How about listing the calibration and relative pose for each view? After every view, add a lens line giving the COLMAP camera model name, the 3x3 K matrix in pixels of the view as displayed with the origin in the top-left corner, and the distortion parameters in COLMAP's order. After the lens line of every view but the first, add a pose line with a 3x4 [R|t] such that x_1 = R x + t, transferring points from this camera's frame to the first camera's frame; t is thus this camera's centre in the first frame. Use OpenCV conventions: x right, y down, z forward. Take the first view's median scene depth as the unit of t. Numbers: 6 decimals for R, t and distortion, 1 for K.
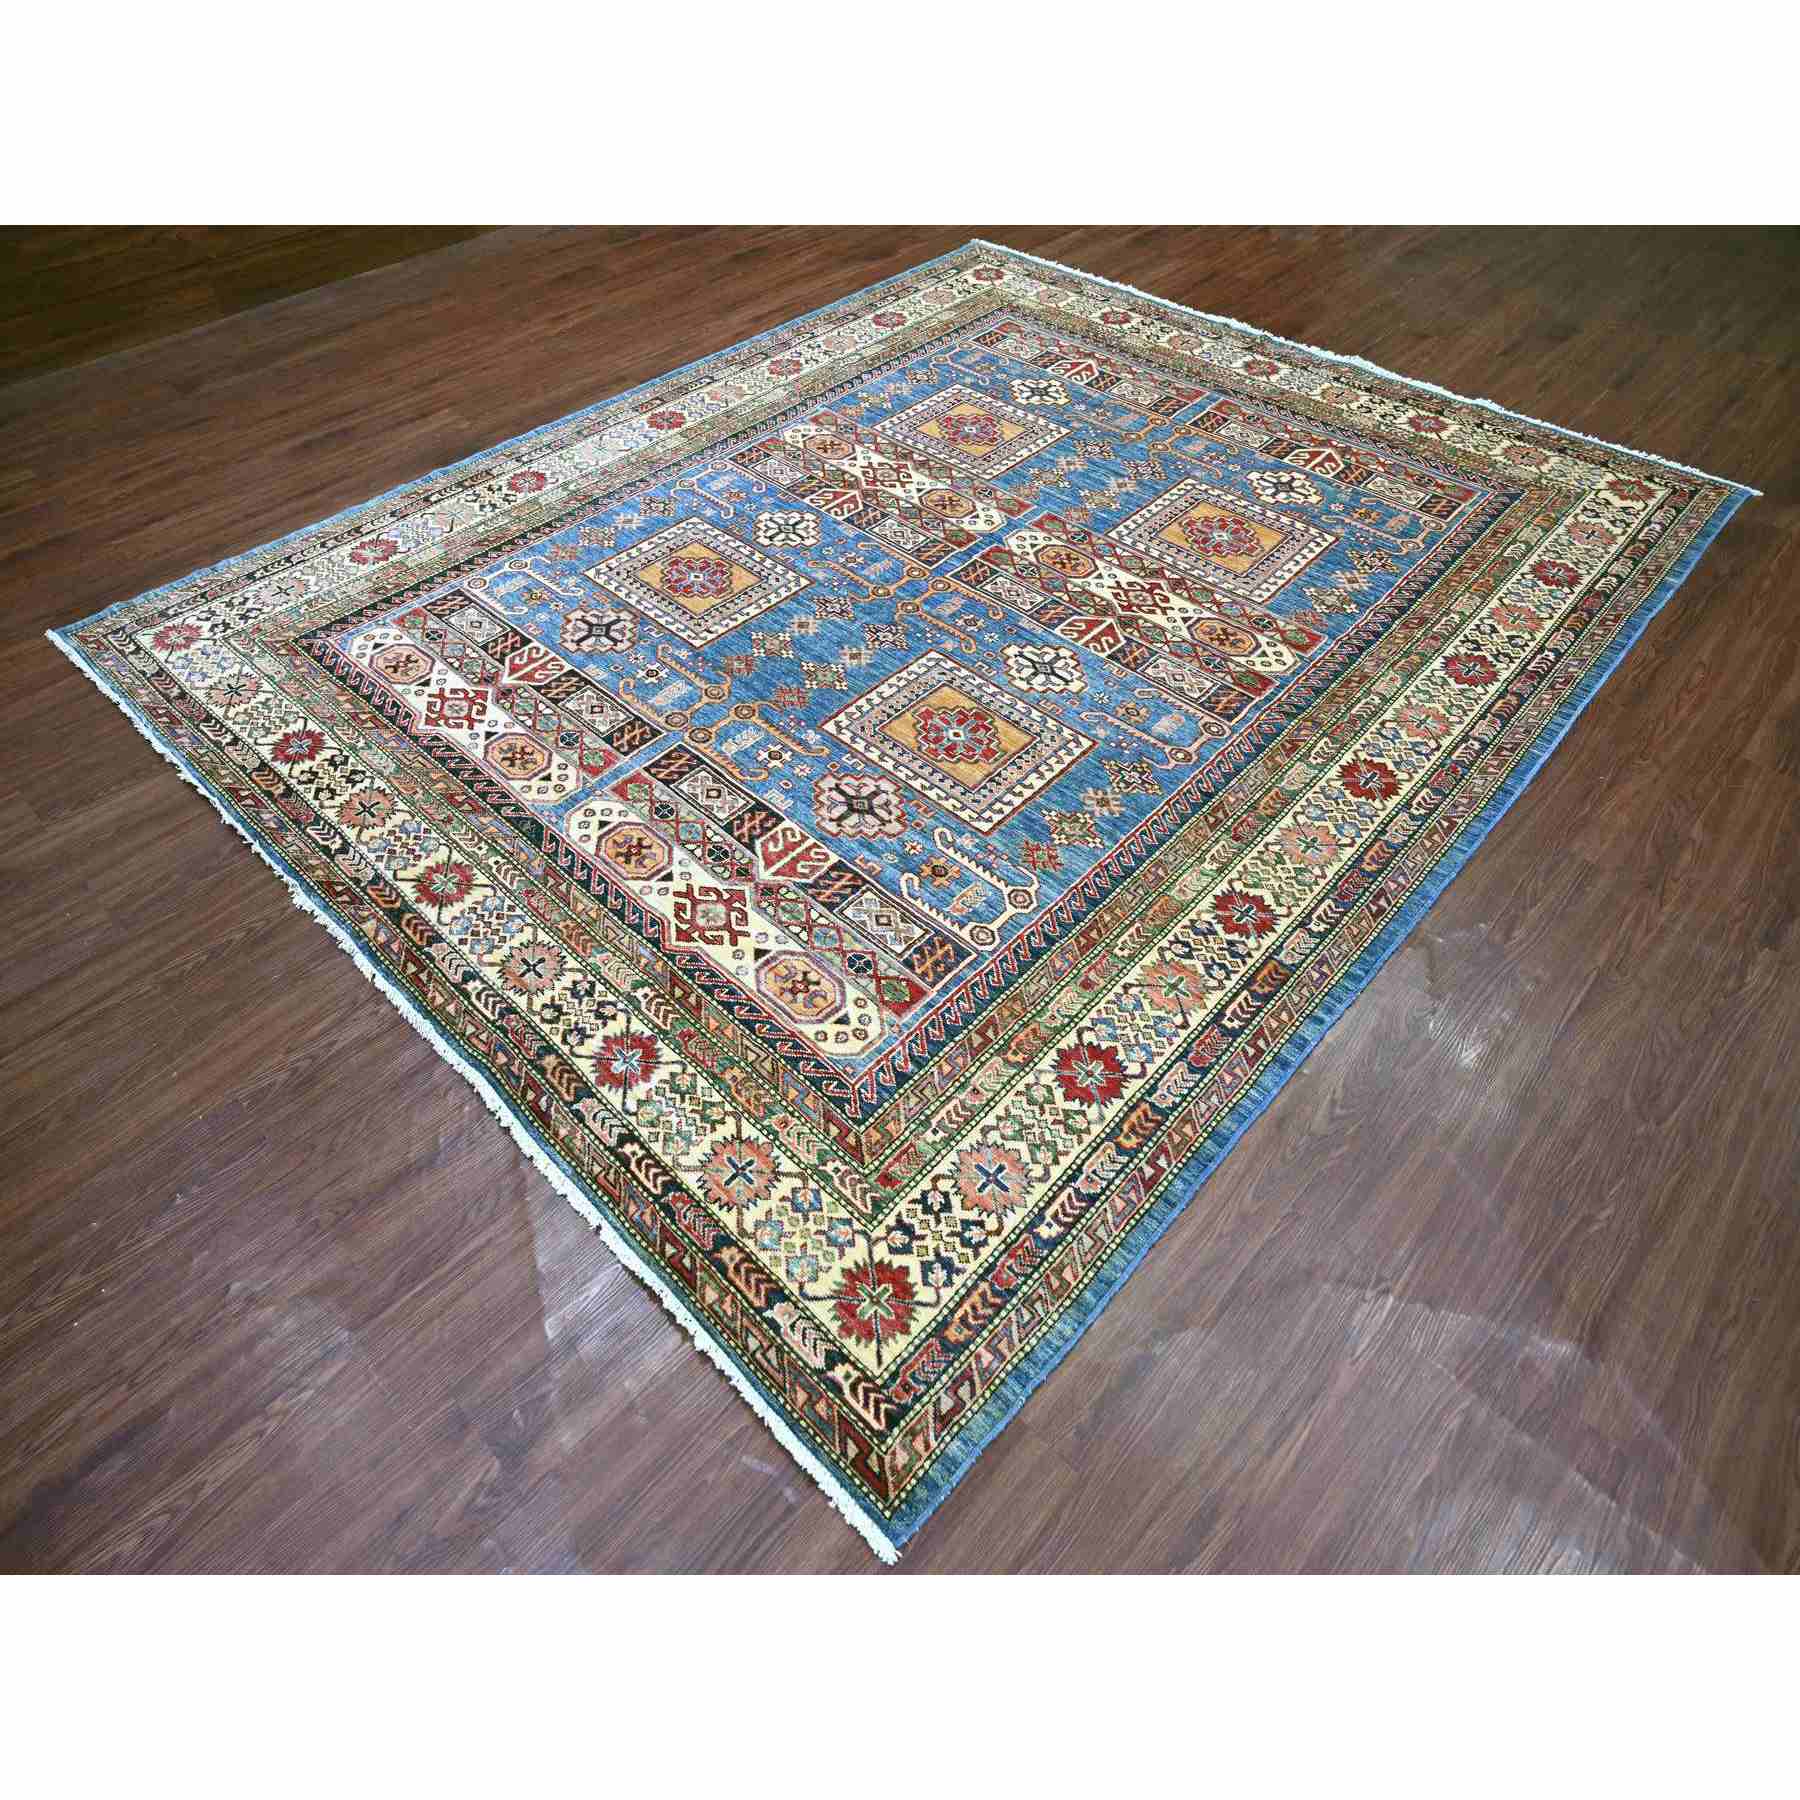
lens RADIAL K [[1048.2, 0, 900.0], [0, 1048.2, 900.0], [0, 0, 1]] dist [-0.009240, 0.001459]
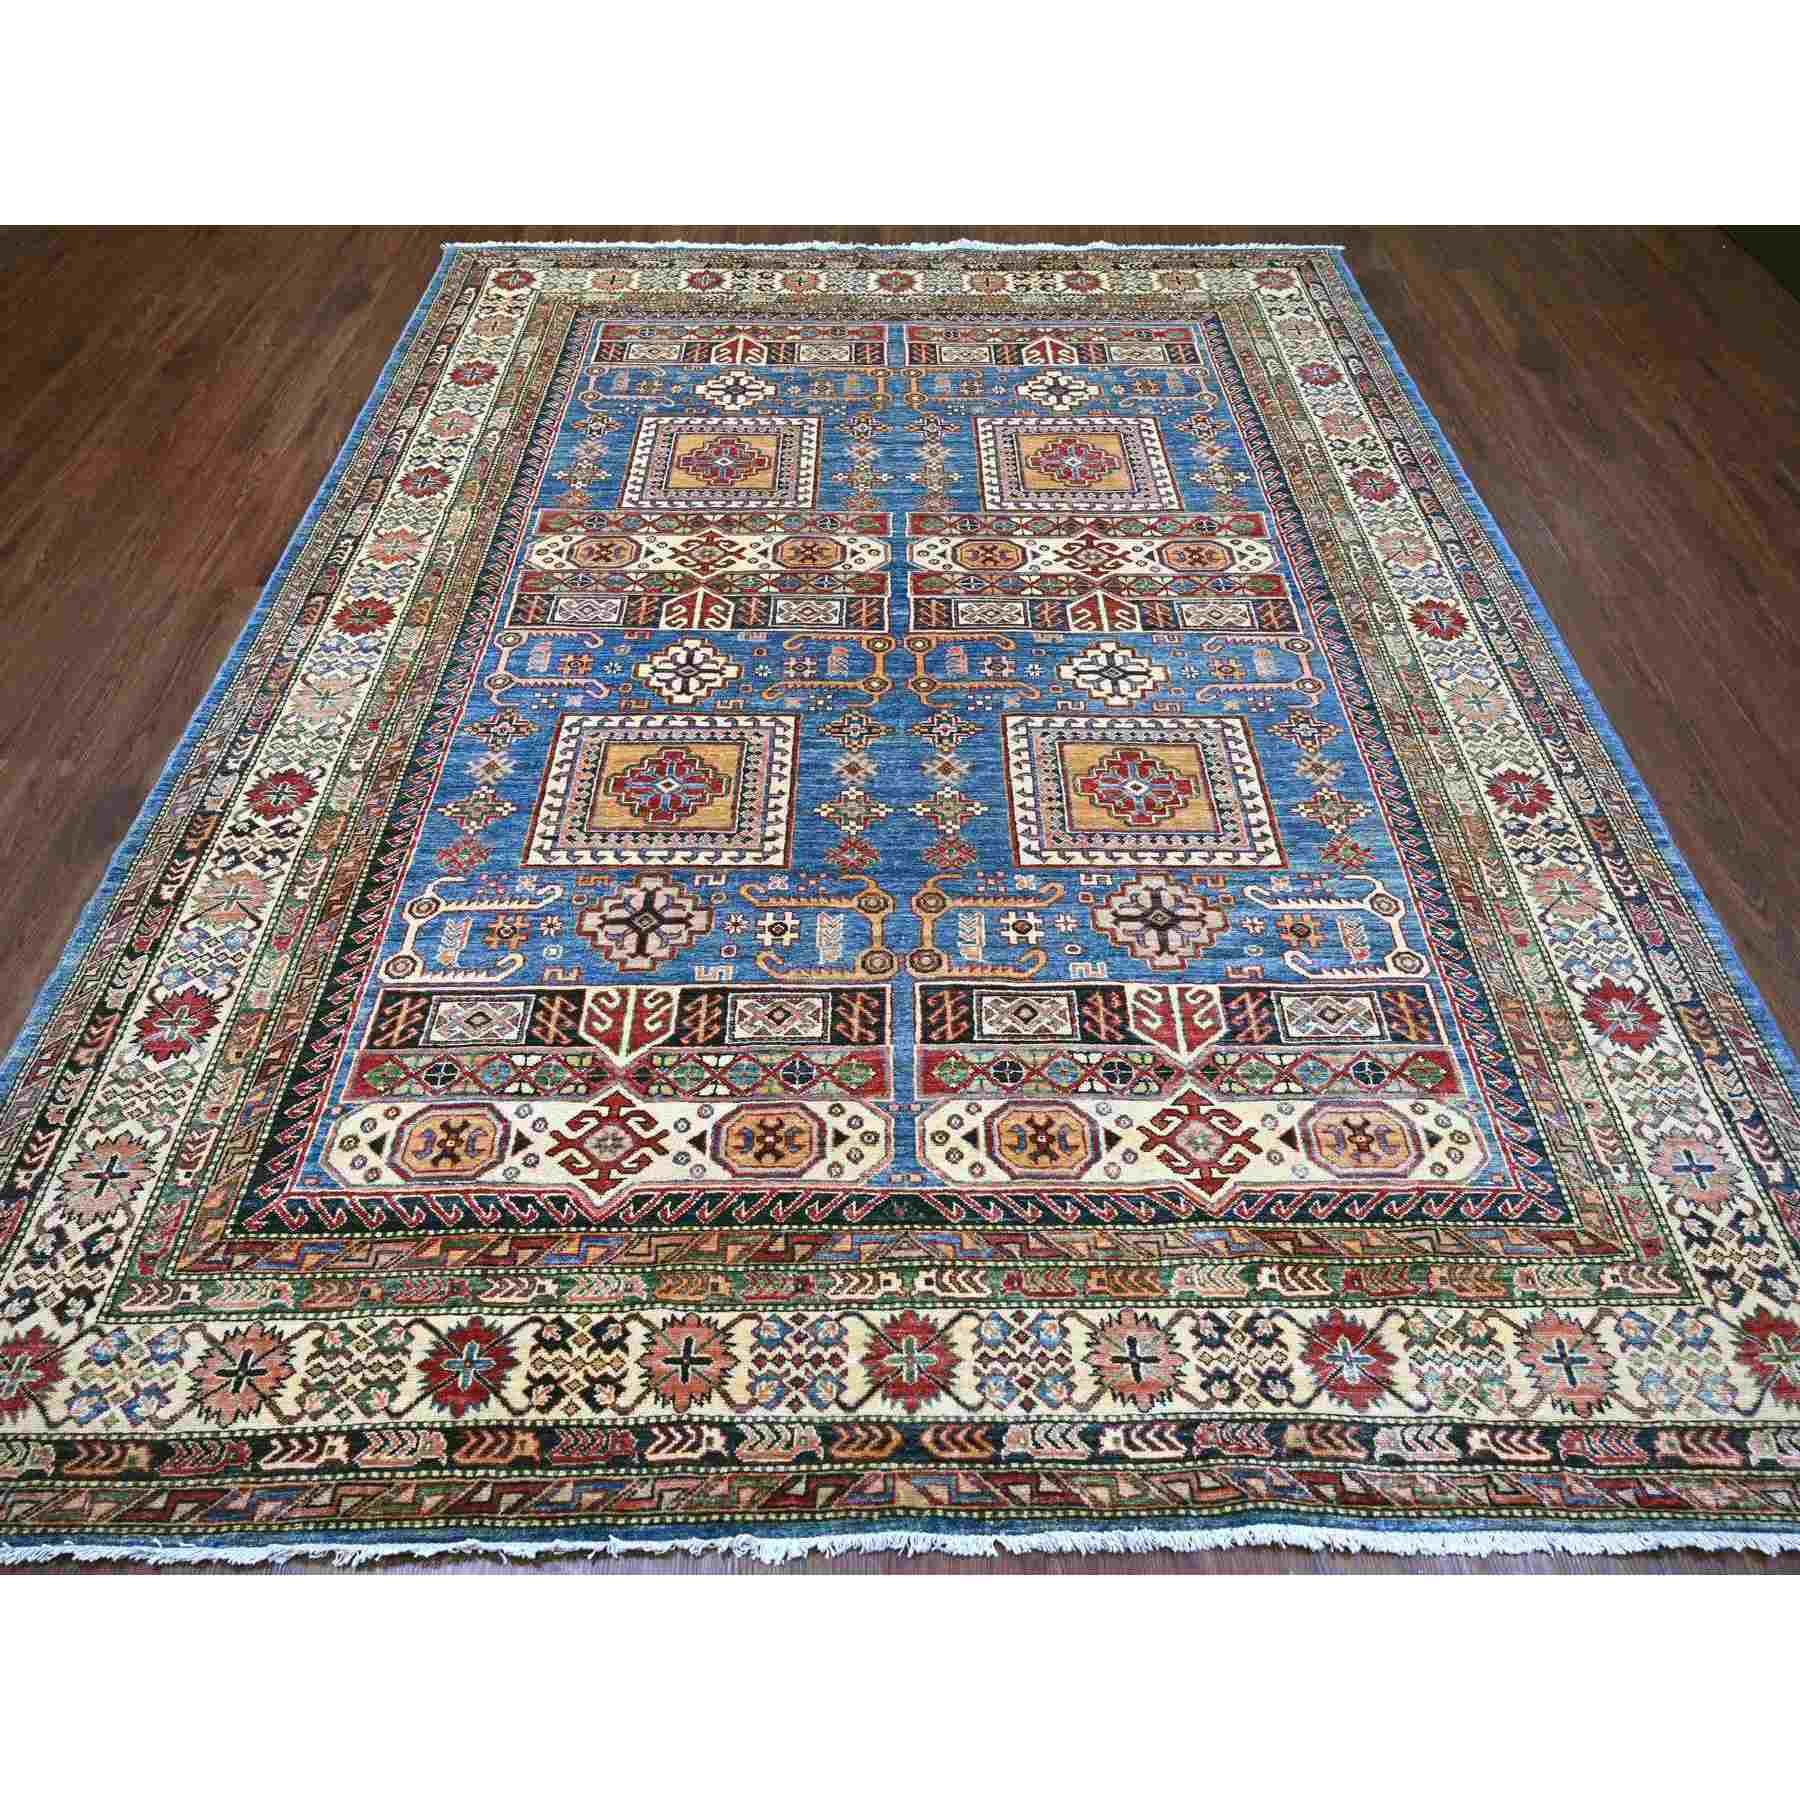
lens RADIAL K [[1048.2, 0, 900.0], [0, 1048.2, 900.0], [0, 0, 1]] dist [-0.009240, 0.001459]
pose [[0.727728, -0.549497, 0.410445, -0.496048], [0.522253, 0.831871, 0.187730, -0.349679], [-0.444594, 0.077740, 0.892352, 0.342573]]
